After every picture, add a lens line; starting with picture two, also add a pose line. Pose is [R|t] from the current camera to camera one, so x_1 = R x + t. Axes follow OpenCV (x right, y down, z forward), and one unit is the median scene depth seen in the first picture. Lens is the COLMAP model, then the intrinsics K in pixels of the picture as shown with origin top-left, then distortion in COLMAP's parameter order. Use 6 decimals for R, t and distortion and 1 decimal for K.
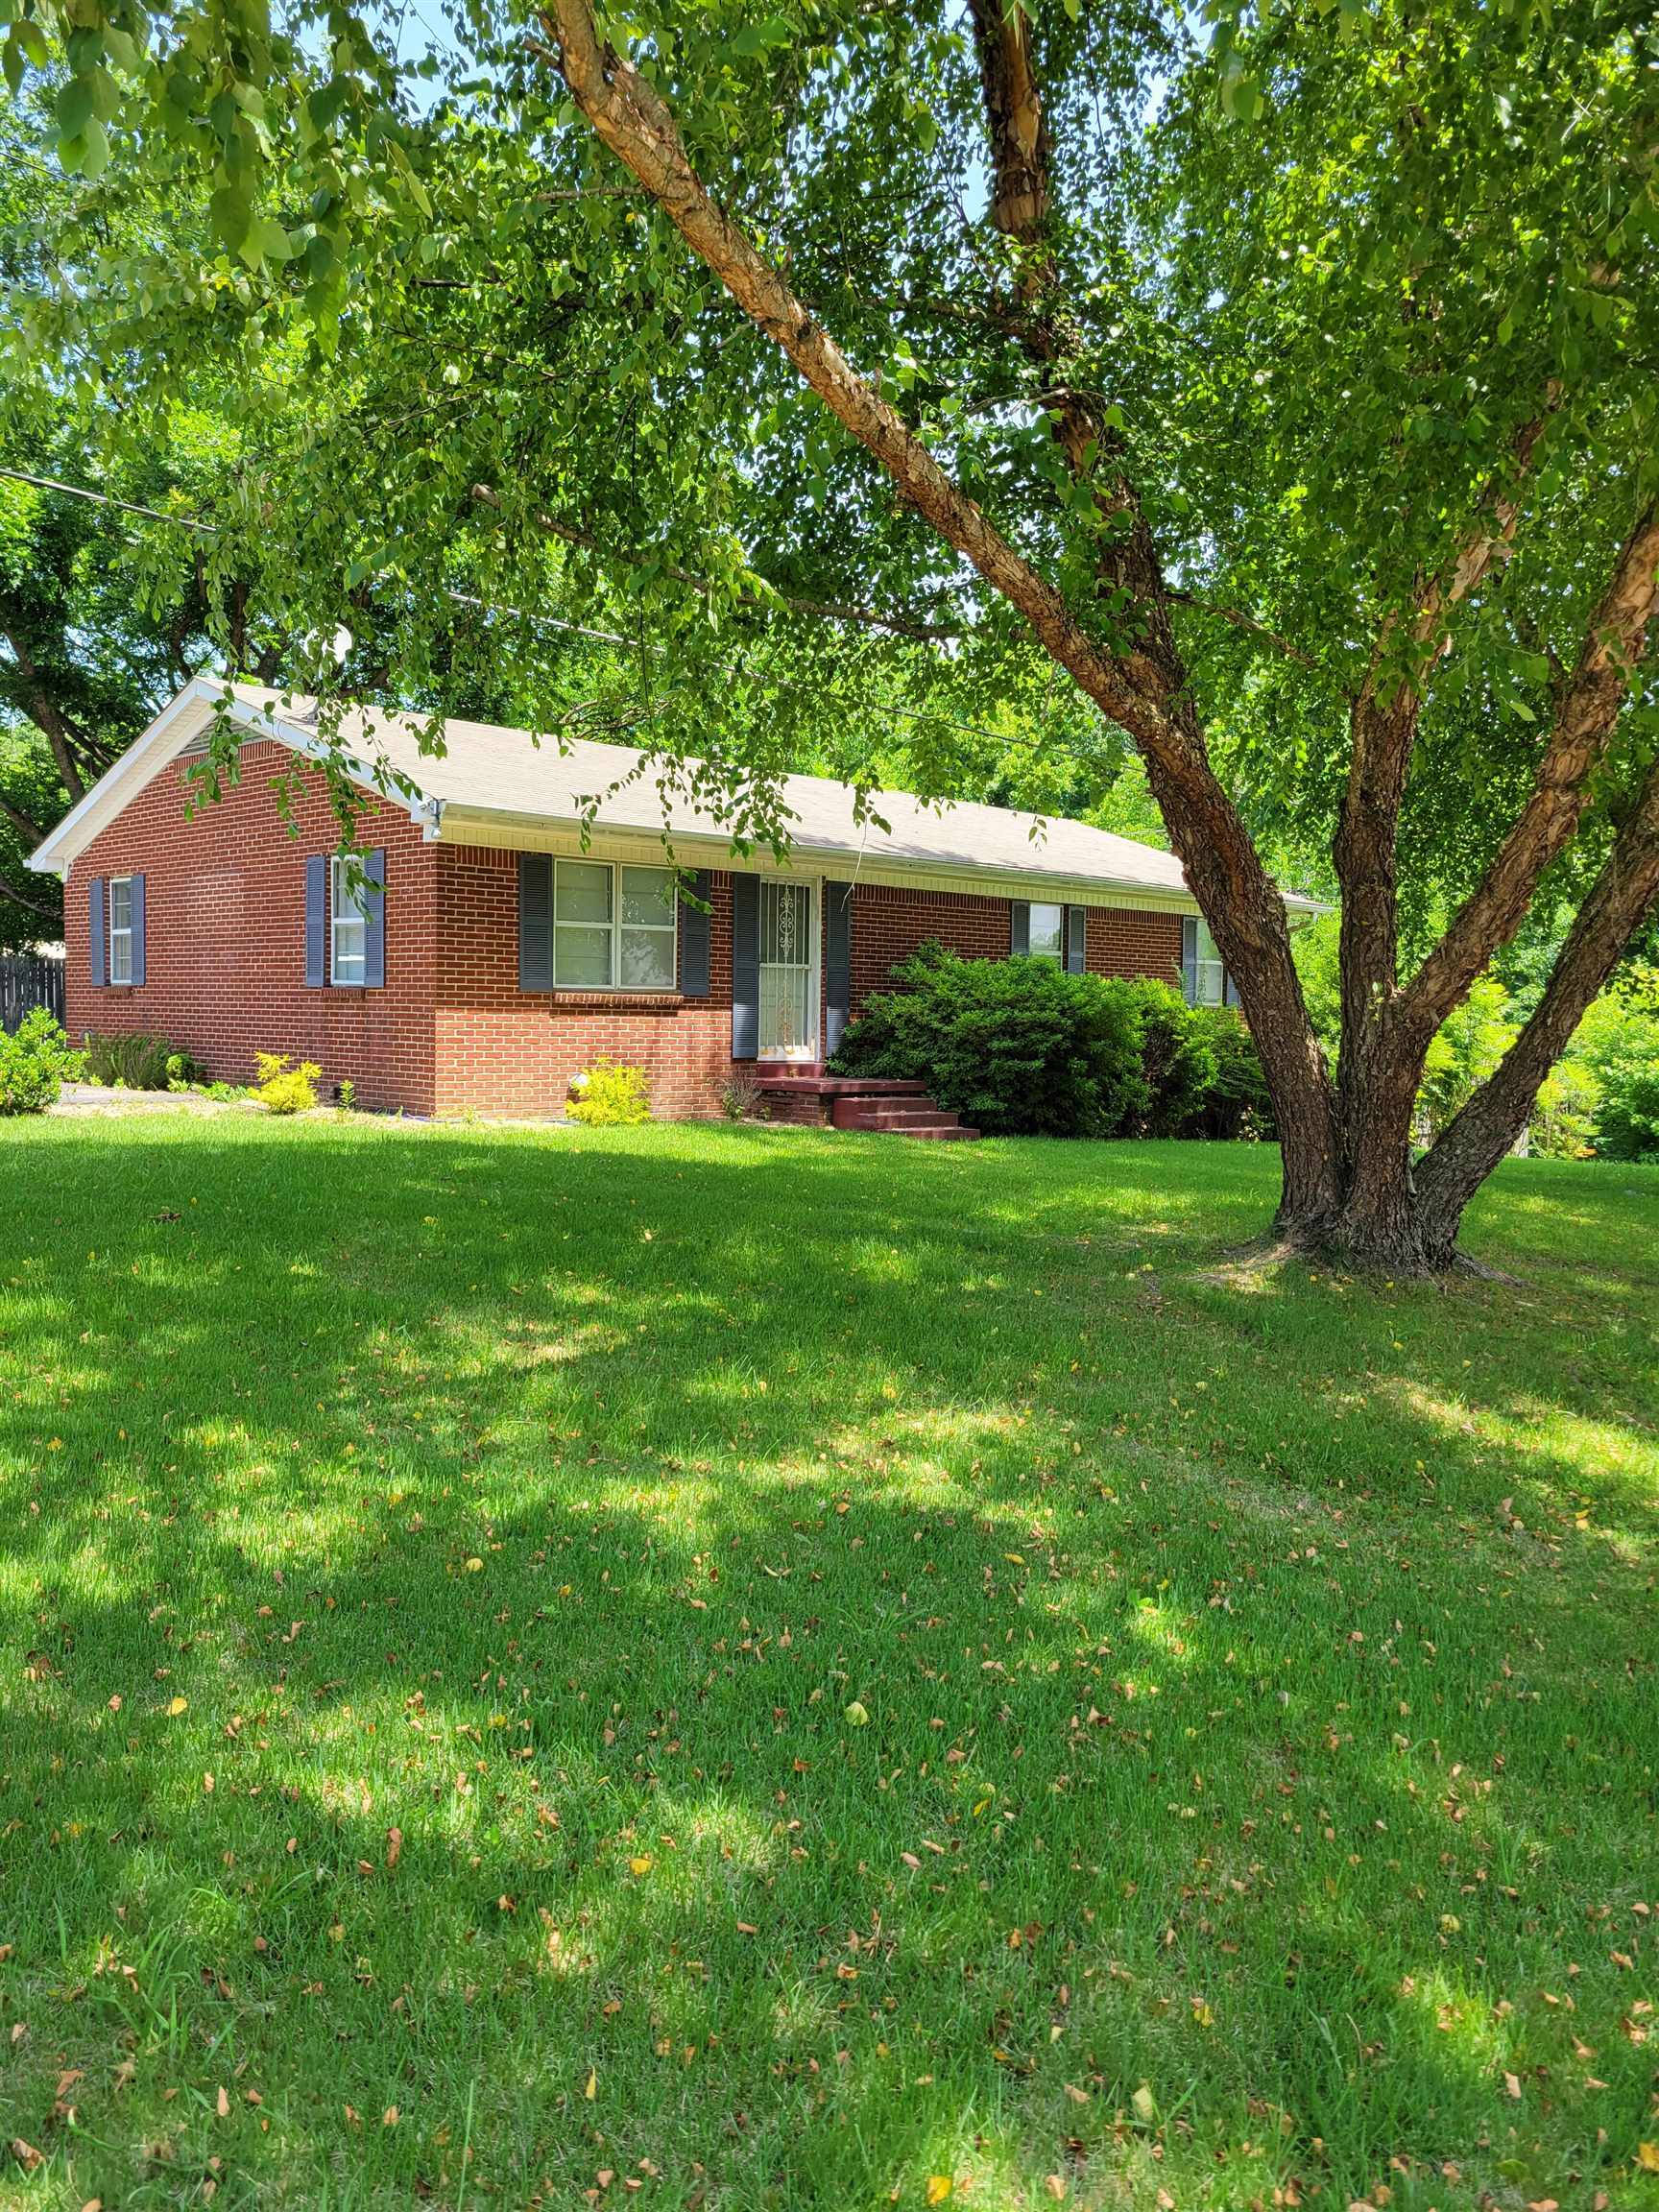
lens RADIAL K [[1658.9, 0, 820.7], [0, 1658.9, 1104.8], [0, 0, 1]] dist [0.061136, -0.051741]
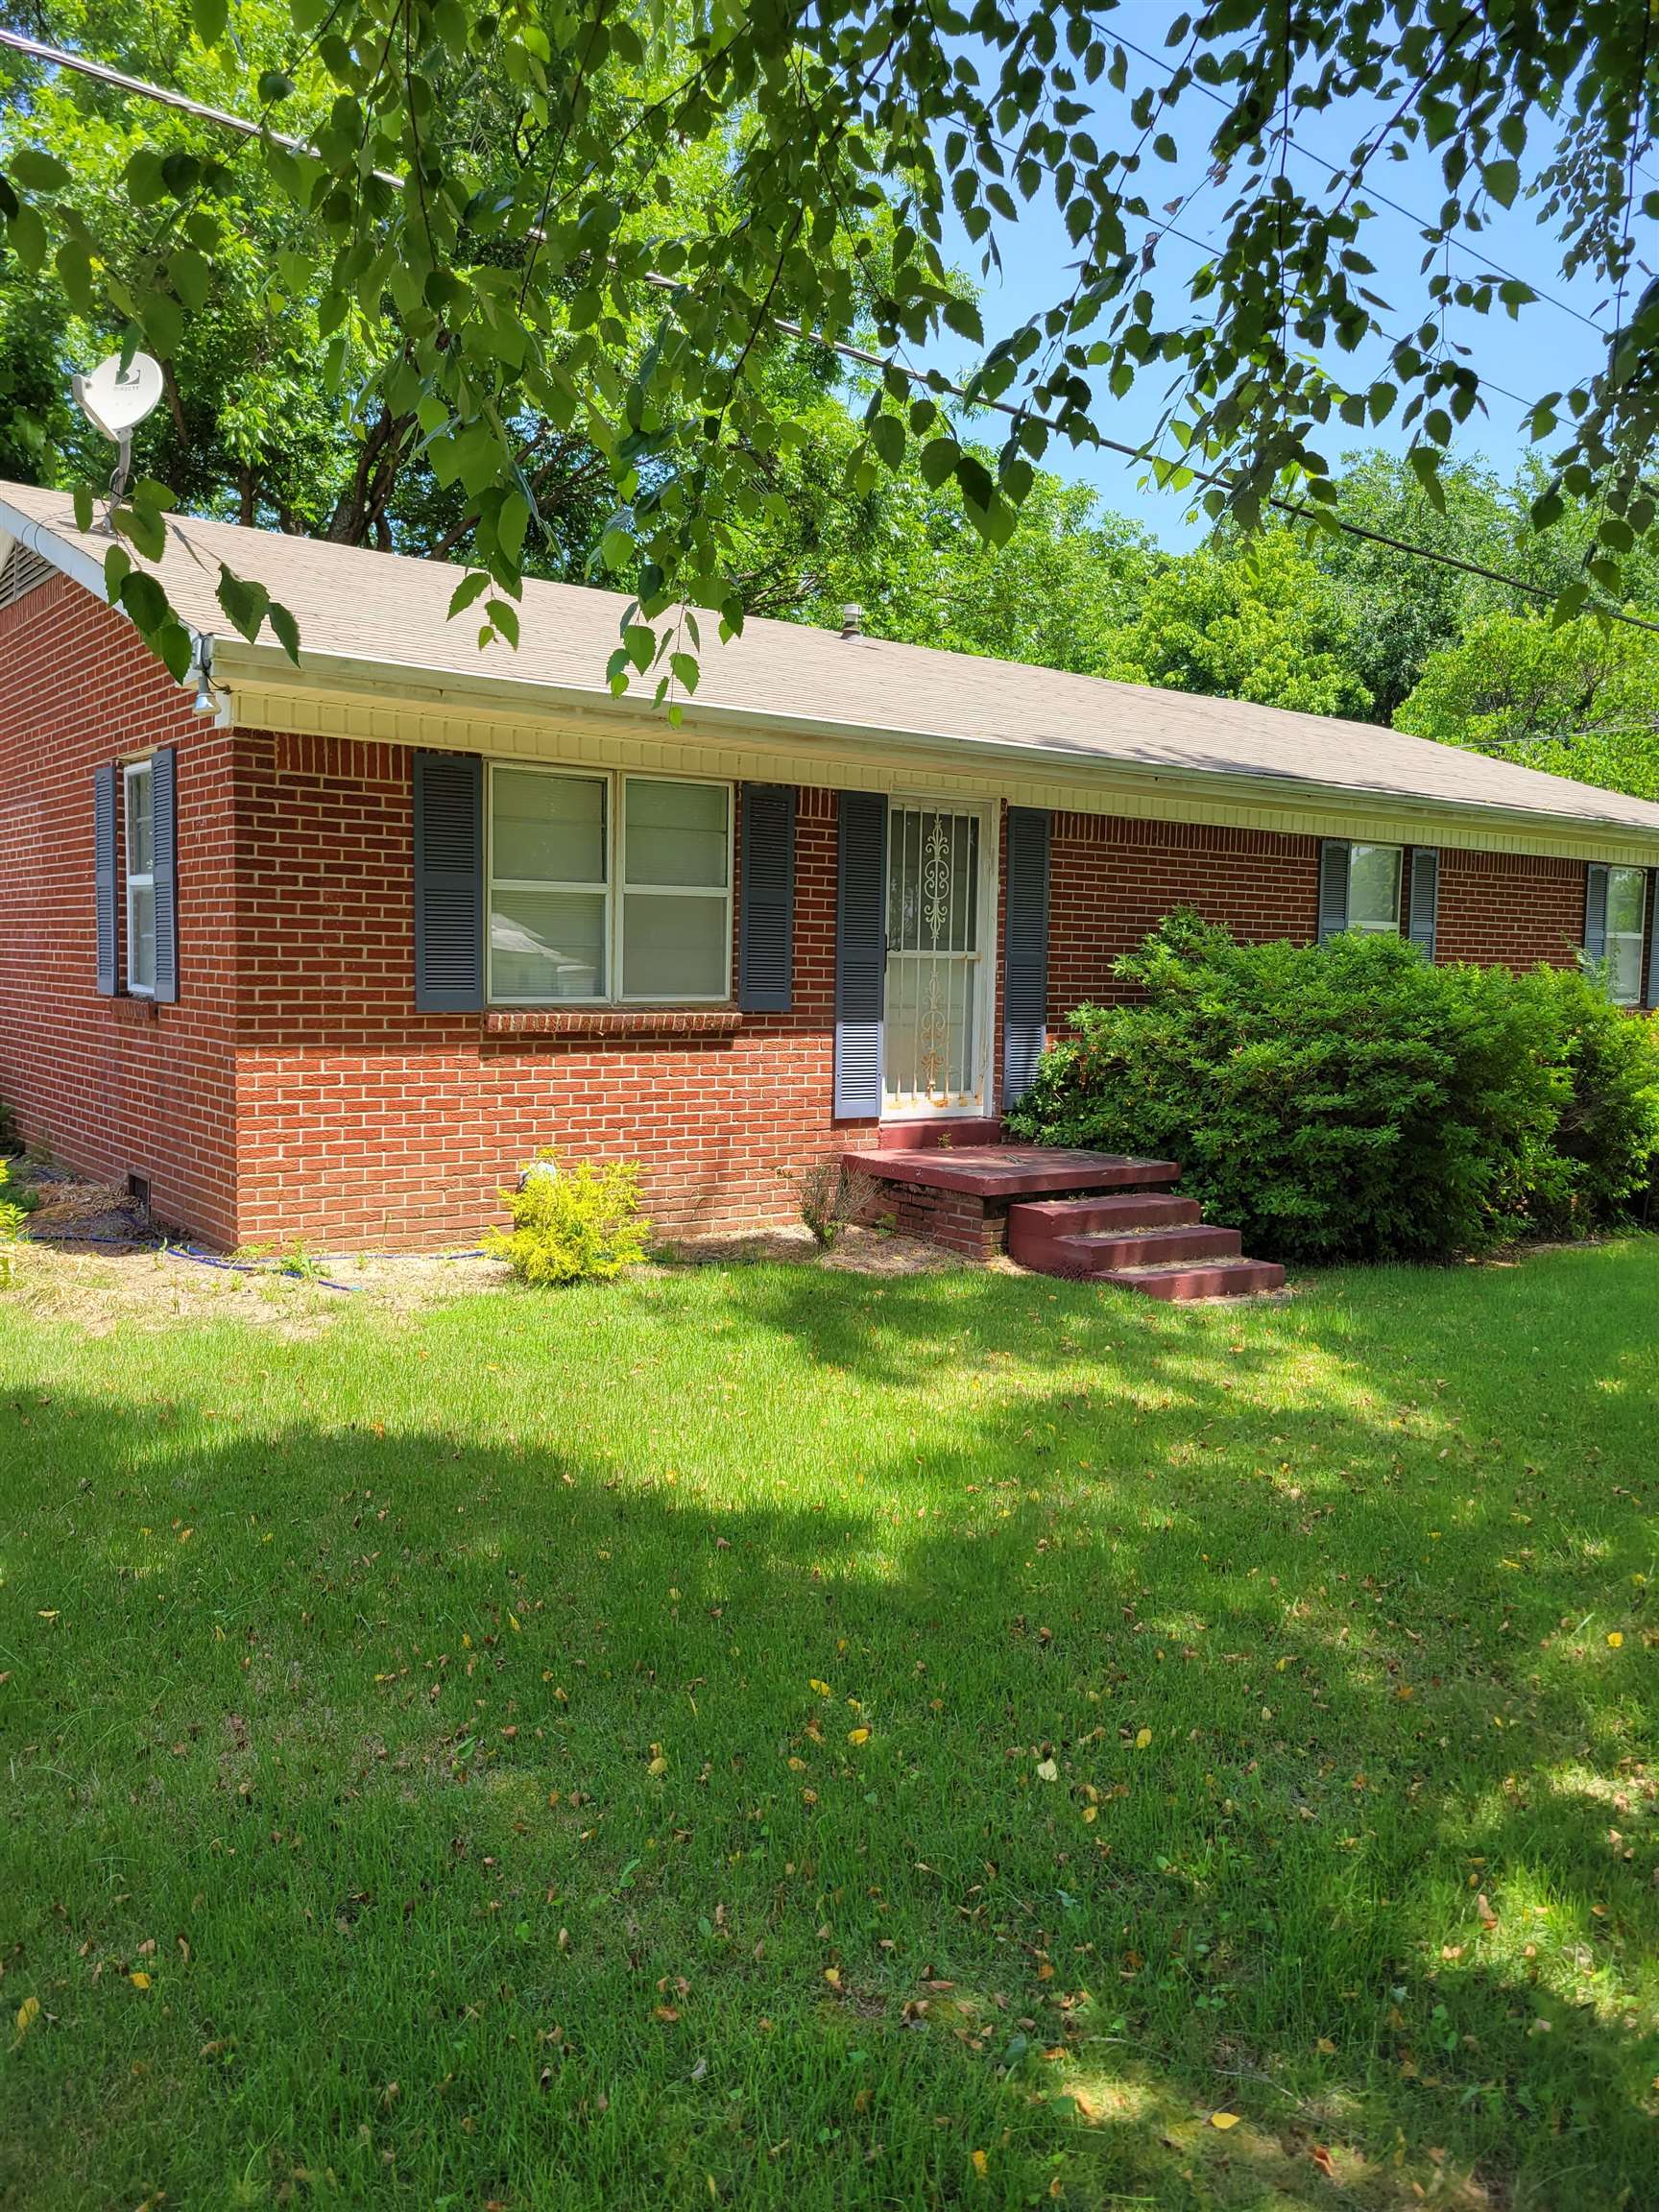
lens RADIAL K [[1658.9, 0, 840.2], [0, 1658.9, 1096.9], [0, 0, 1]] dist [0.061136, -0.051741]
pose [[0.993076, 0.013165, -0.116730, 0.015107], [-0.009918, 0.999549, 0.028346, -0.051707], [0.117050, -0.026992, 0.992759, 0.433684]]
